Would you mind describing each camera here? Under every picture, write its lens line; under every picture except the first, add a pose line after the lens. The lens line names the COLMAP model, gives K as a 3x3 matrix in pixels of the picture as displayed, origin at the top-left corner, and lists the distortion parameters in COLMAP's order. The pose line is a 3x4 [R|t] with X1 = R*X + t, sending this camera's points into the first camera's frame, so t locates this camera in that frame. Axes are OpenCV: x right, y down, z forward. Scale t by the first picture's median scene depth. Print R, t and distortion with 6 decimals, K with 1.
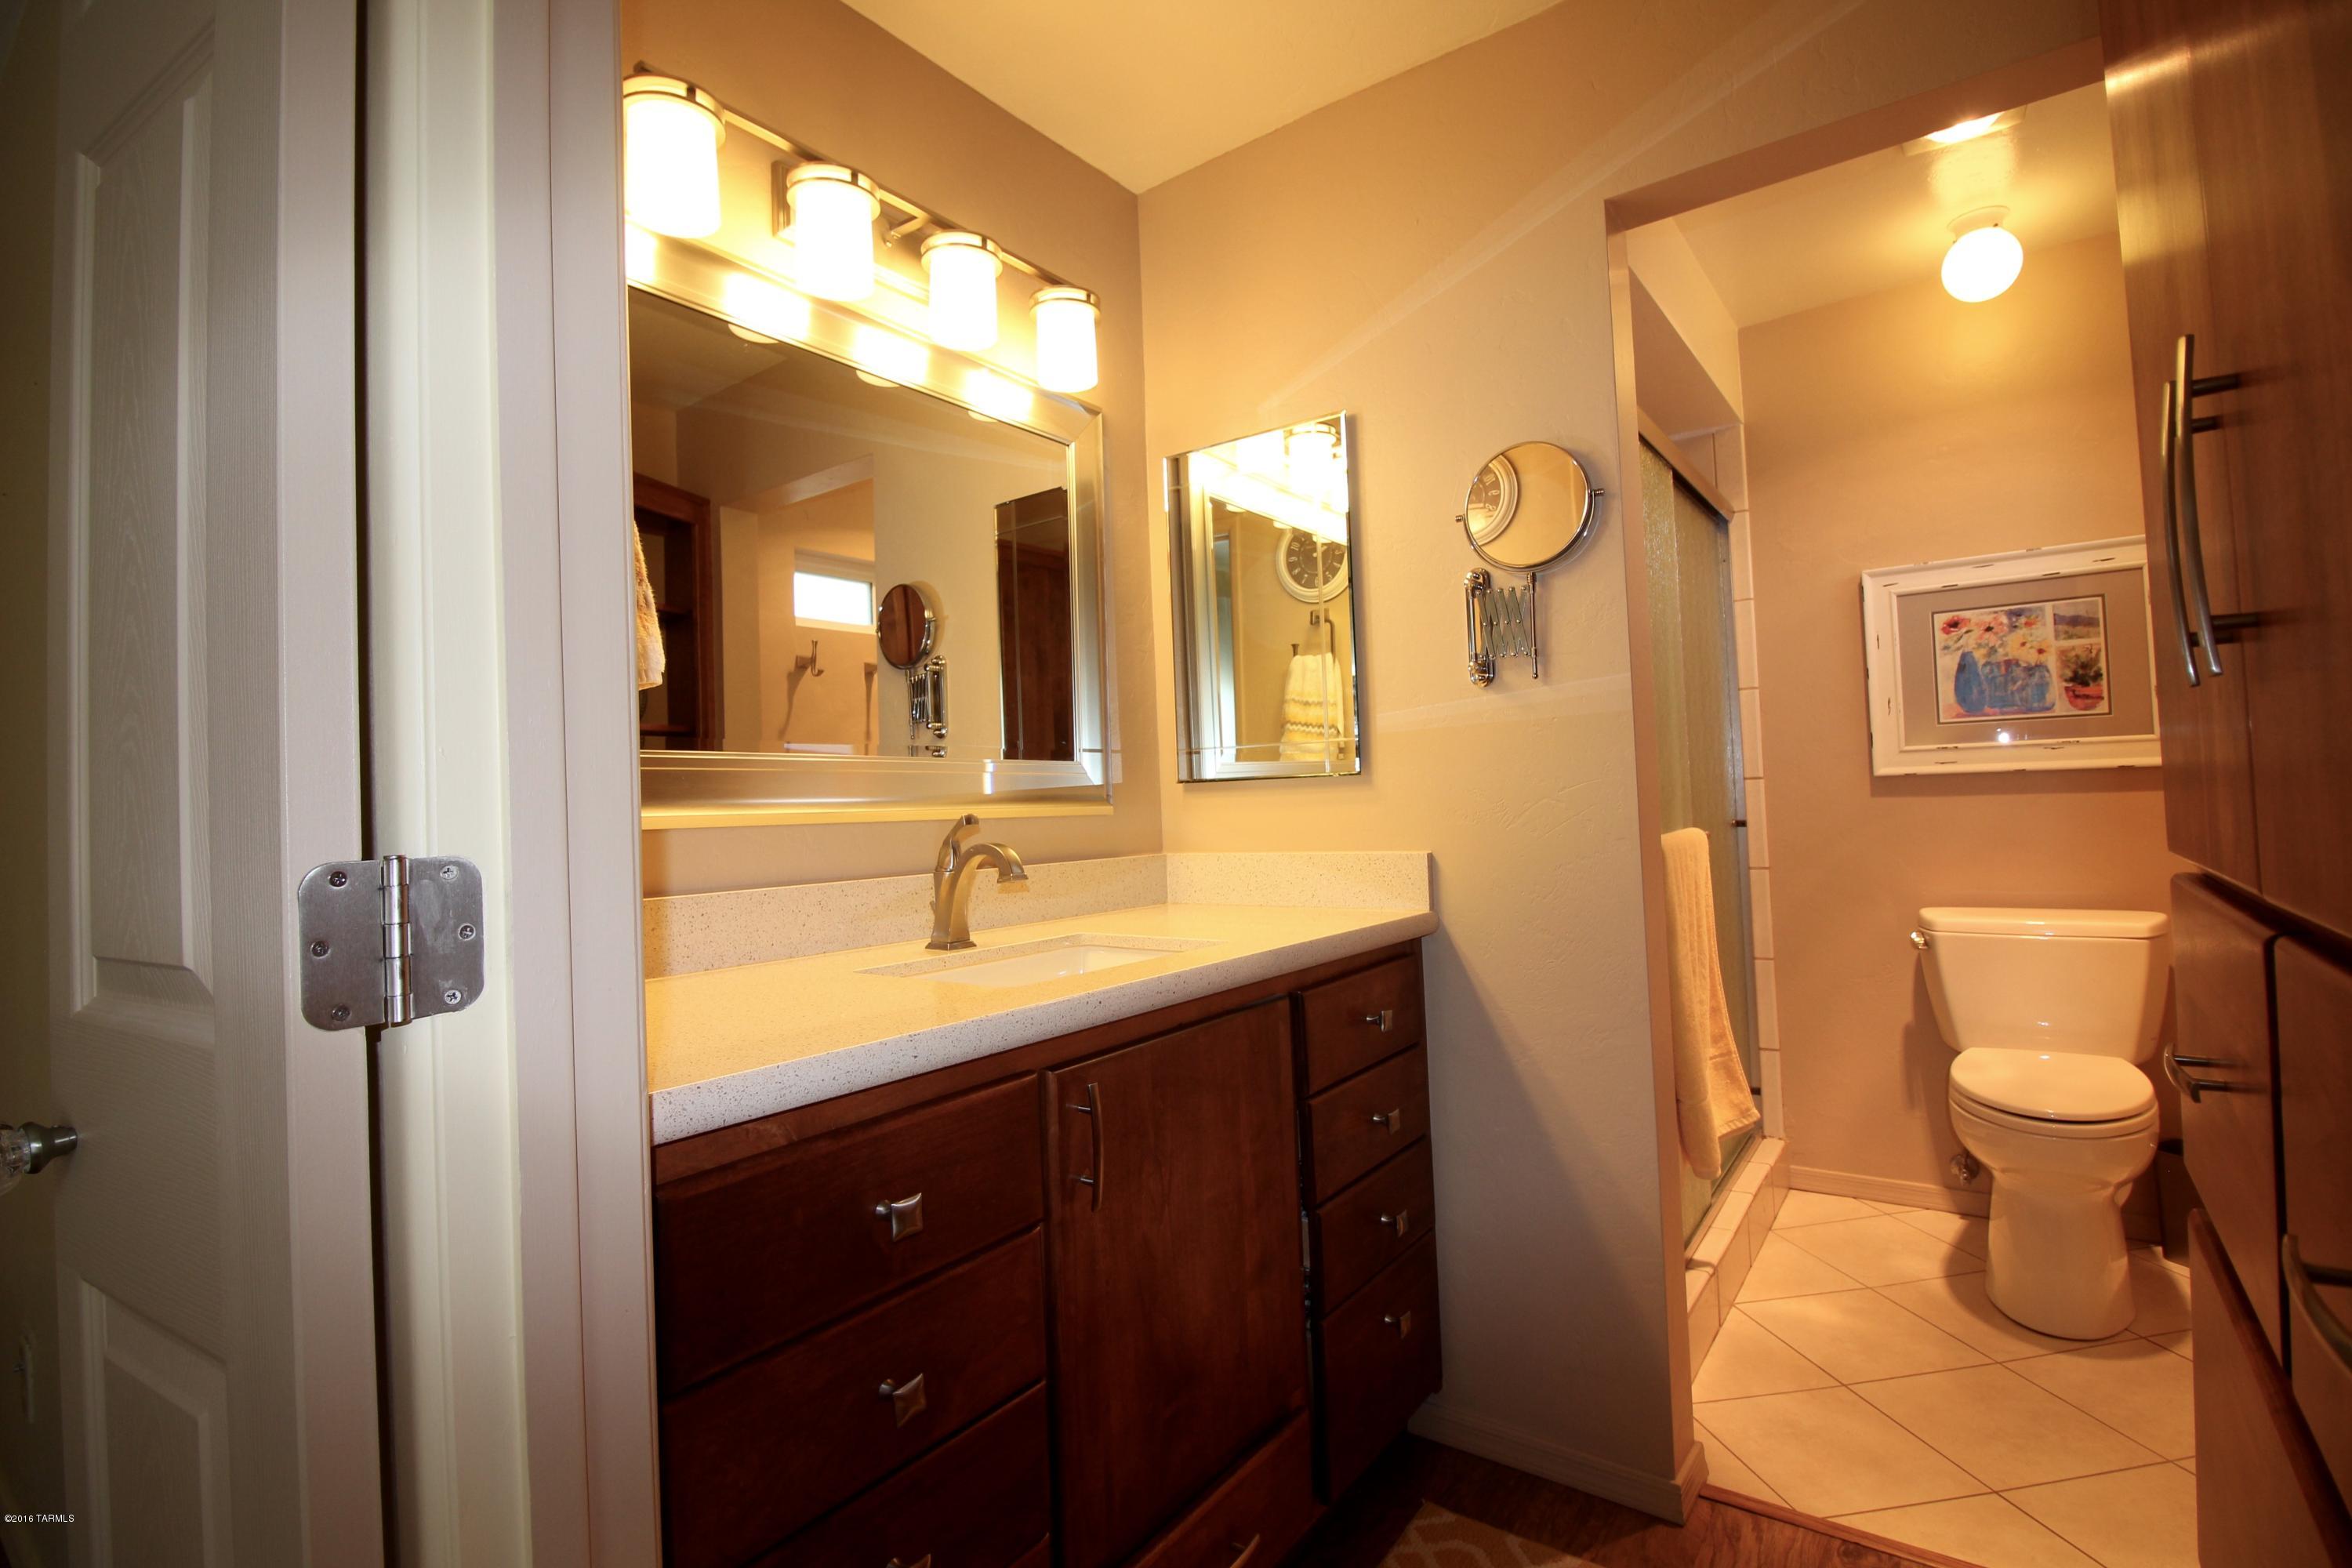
lens RADIAL K [[1101.2, 0, 1179.1], [0, 1101.2, 794.5], [0, 0, 1]] dist [-0.004598, -0.010369]
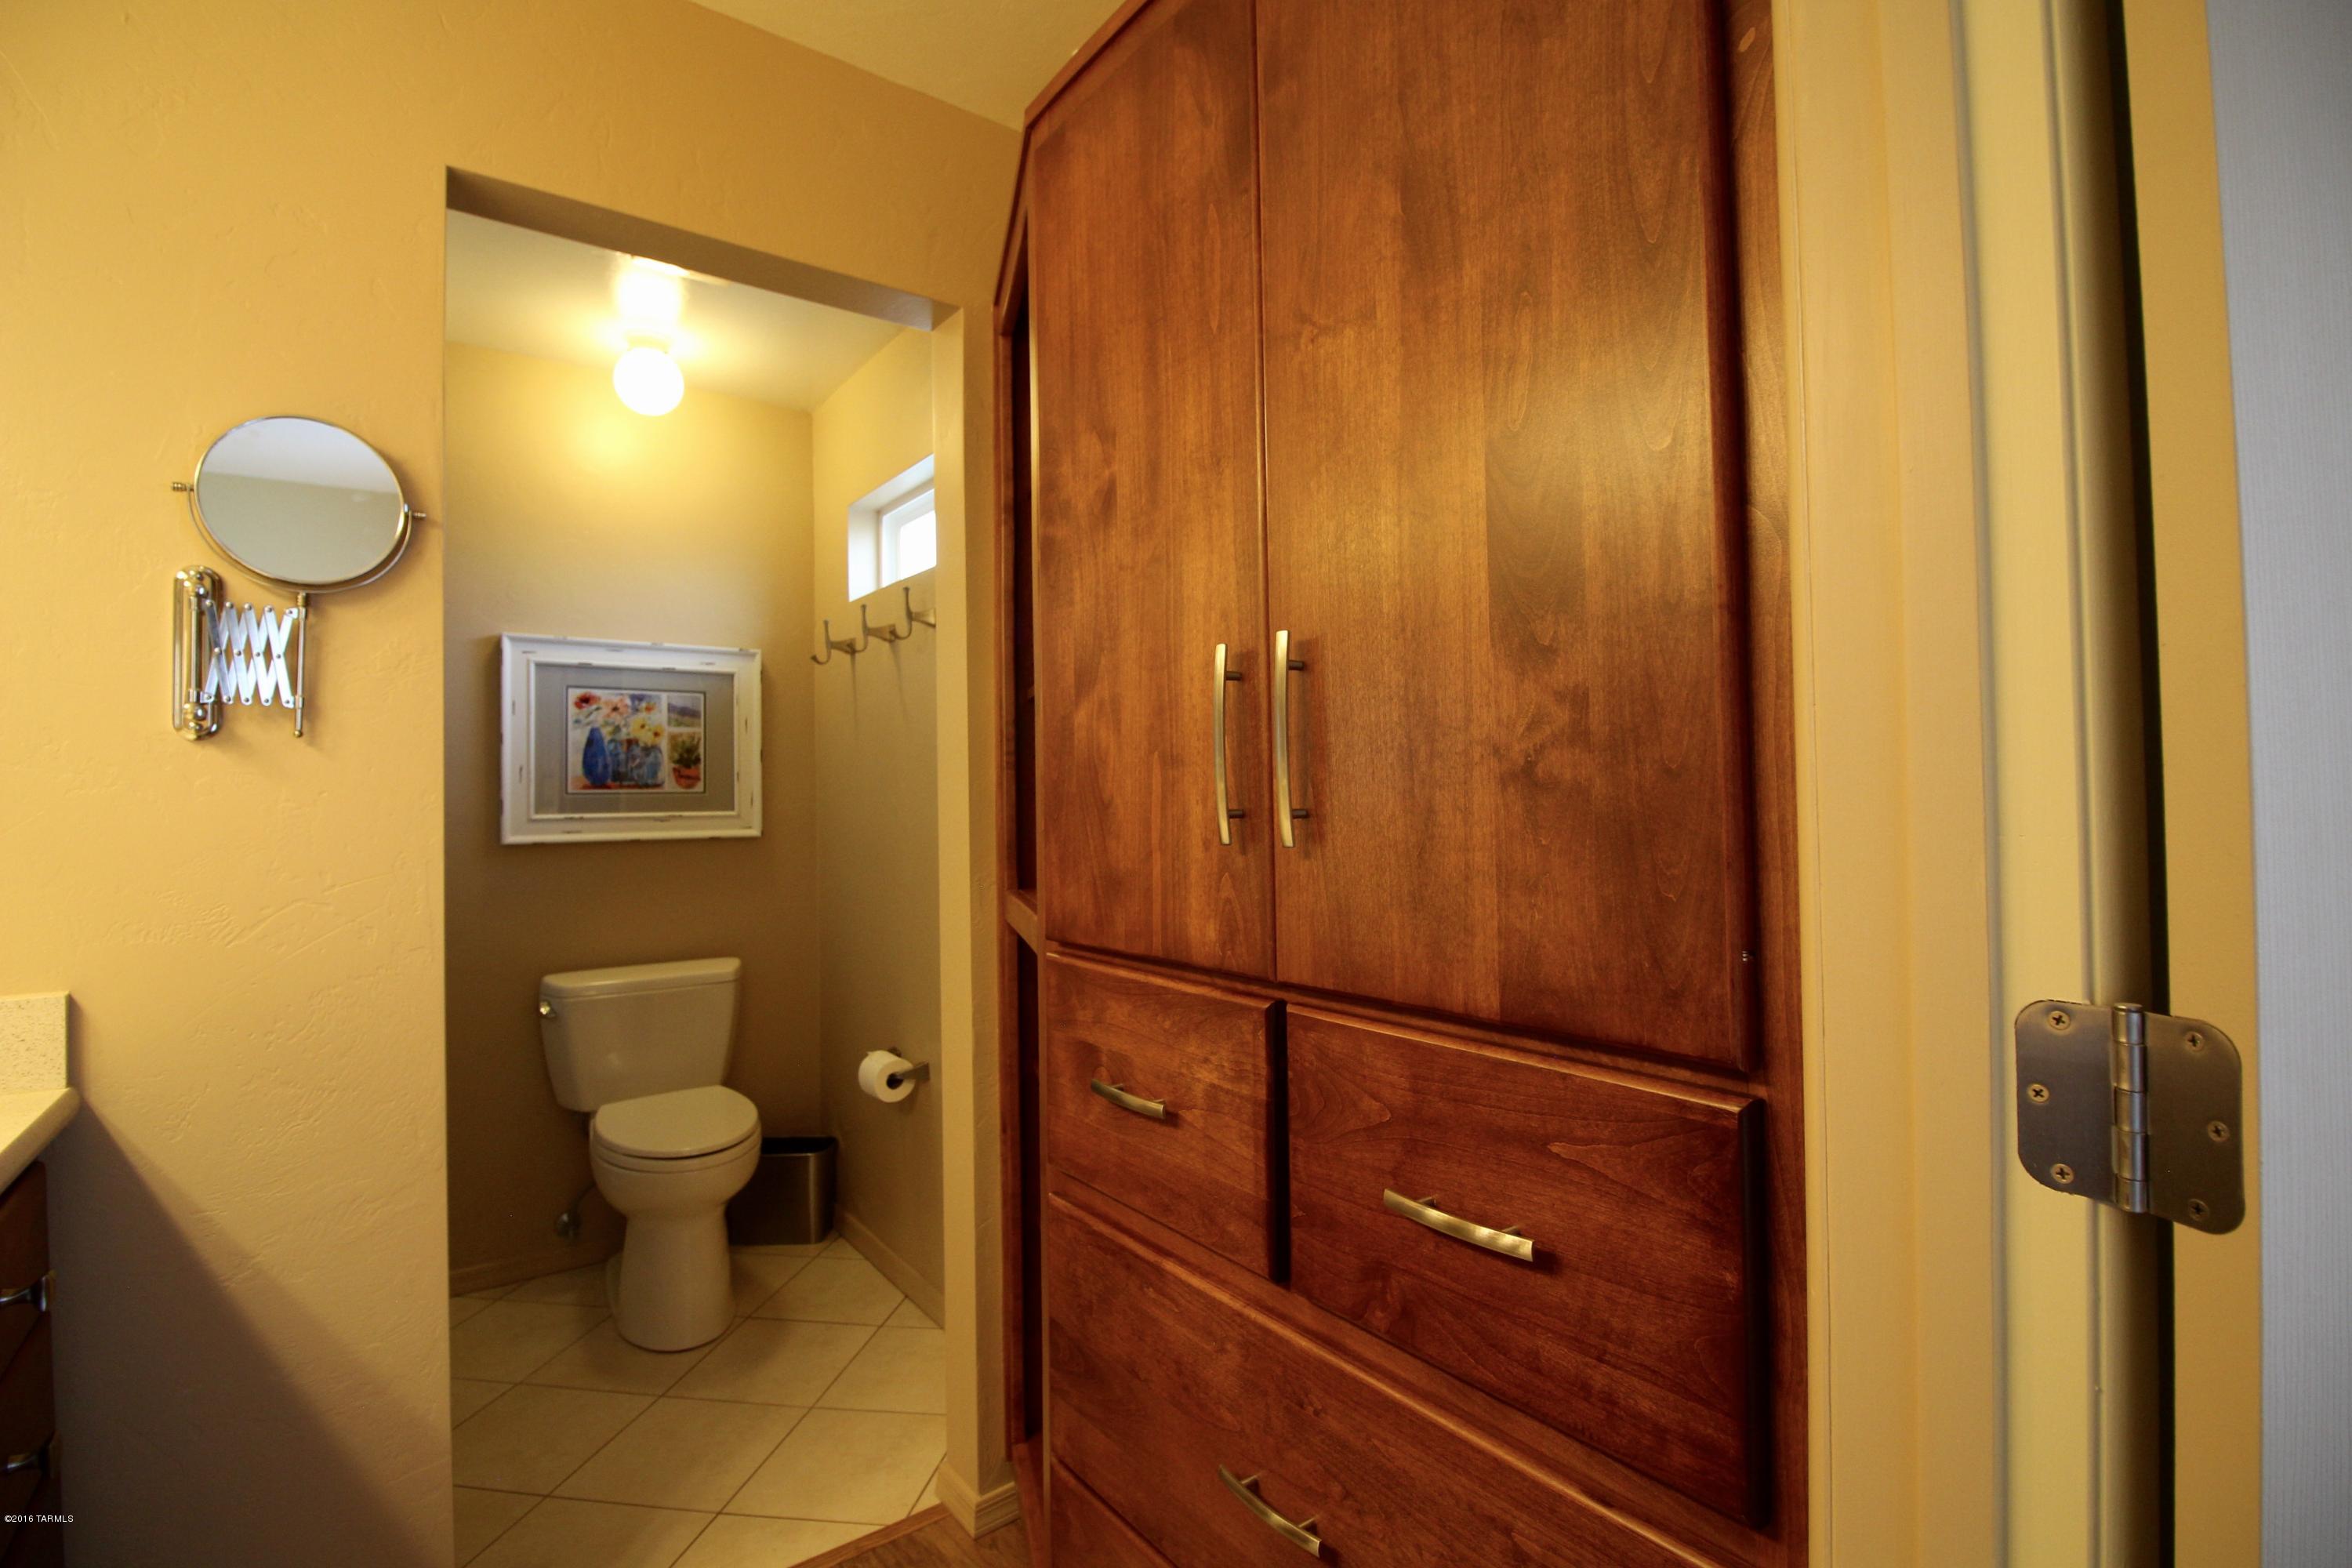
lens RADIAL K [[1101.2, 0, 1177.5], [0, 1101.2, 779.8], [0, 0, 1]] dist [-0.004598, -0.010369]
pose [[0.271677, 0.046095, 0.961284, -0.150415], [-0.000879, 0.998864, -0.047649, -0.030380], [-0.962388, 0.012100, 0.271409, 0.174389]]
